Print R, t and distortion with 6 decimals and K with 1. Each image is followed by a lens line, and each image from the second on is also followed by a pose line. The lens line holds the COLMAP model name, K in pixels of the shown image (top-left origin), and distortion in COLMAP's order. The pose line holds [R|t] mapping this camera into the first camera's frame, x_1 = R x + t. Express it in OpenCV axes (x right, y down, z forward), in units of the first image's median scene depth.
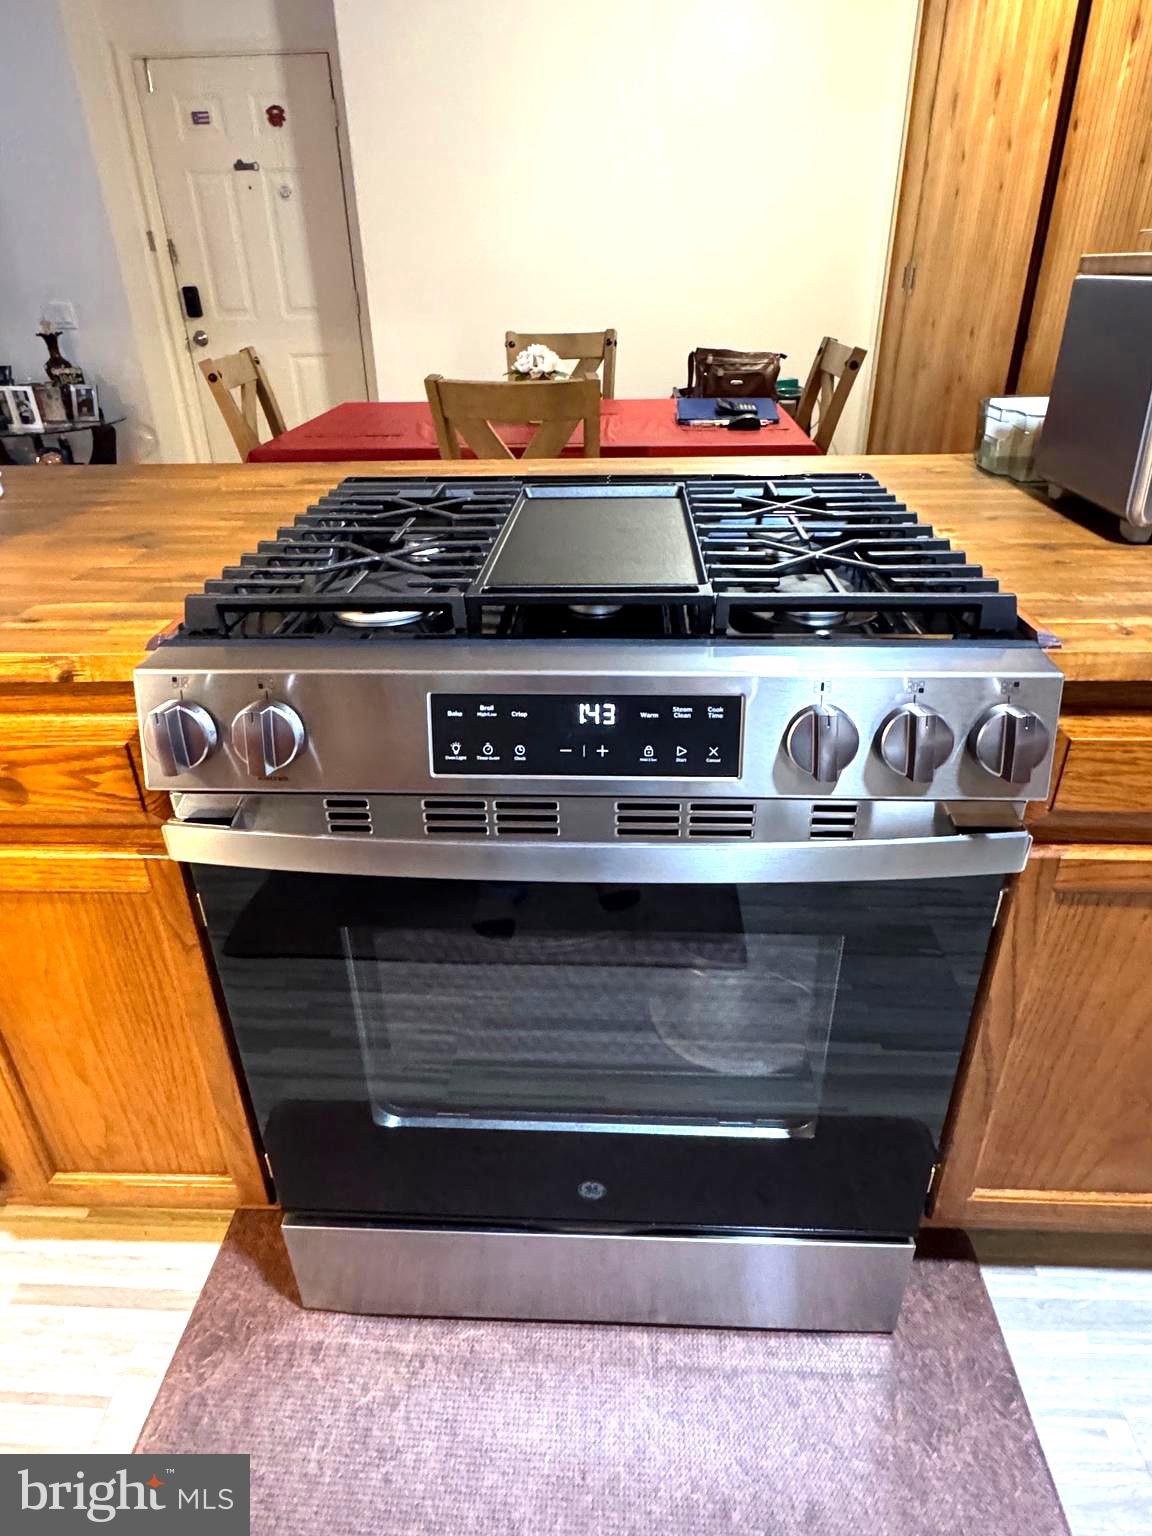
lens RADIAL K [[931.3, 0, 576.0], [0, 931.3, 768.0], [0, 0, 1]] dist [-0.007795, -0.000591]
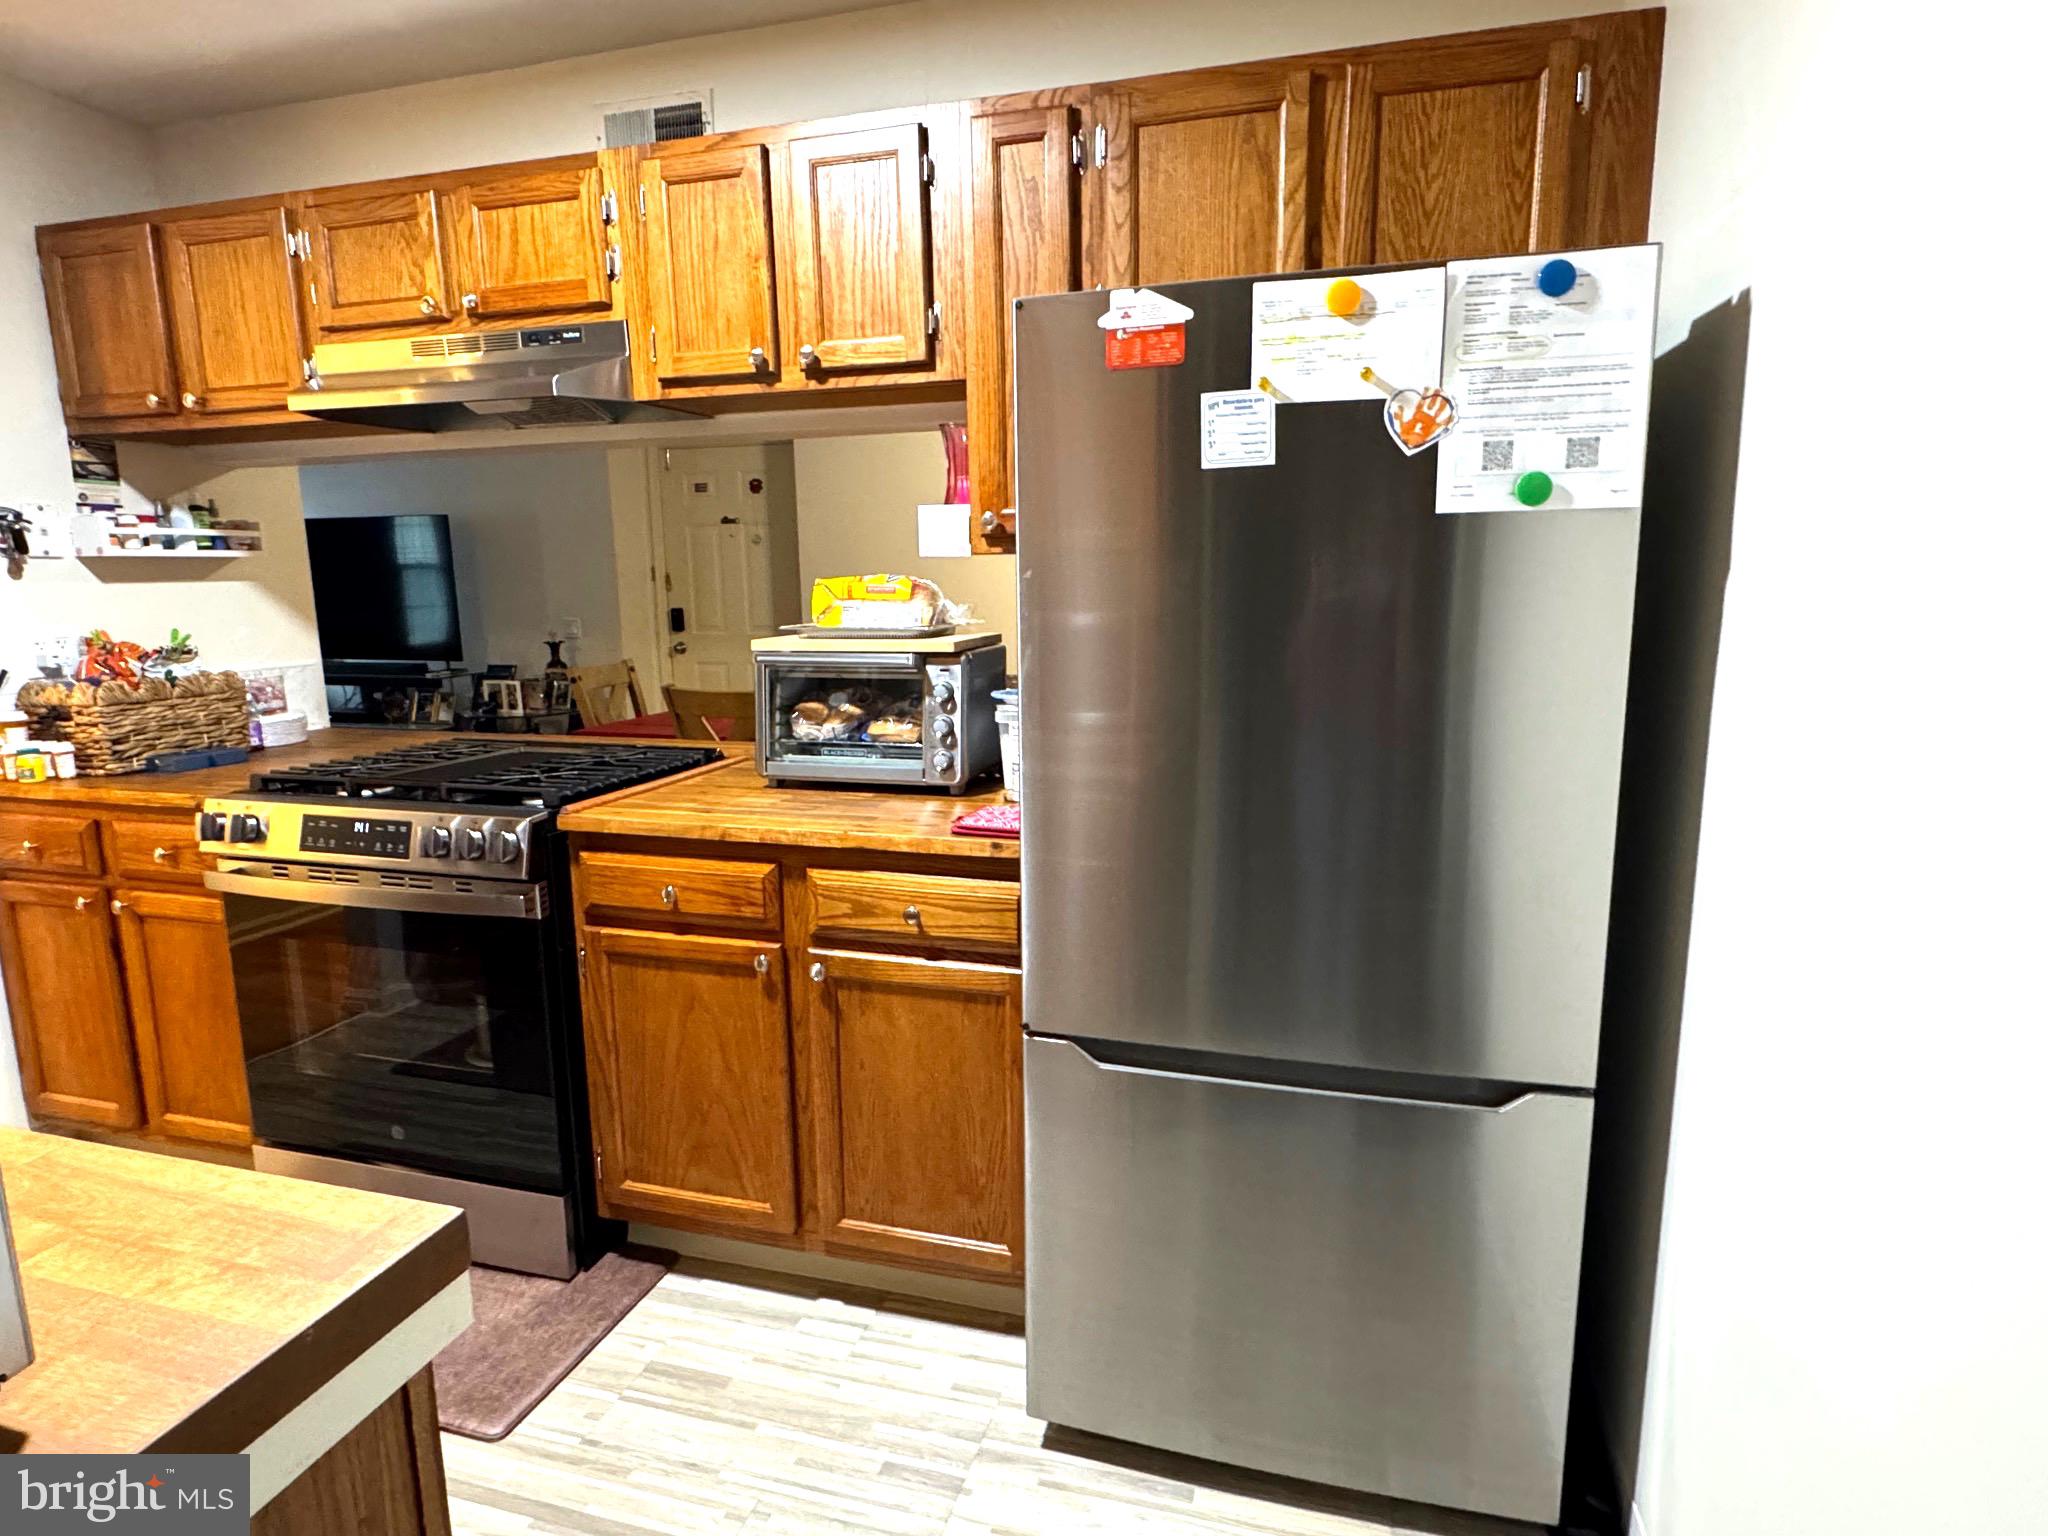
lens RADIAL K [[1169.2, 0, 1024.0], [0, 1169.2, 768.0], [0, 0, 1]] dist [-0.003612, -0.000217]
pose [[0.970031, 0.047055, -0.238382, 0.413552], [-0.120996, 0.944325, -0.305958, 0.087932], [0.210713, 0.325632, 0.921718, -0.242123]]
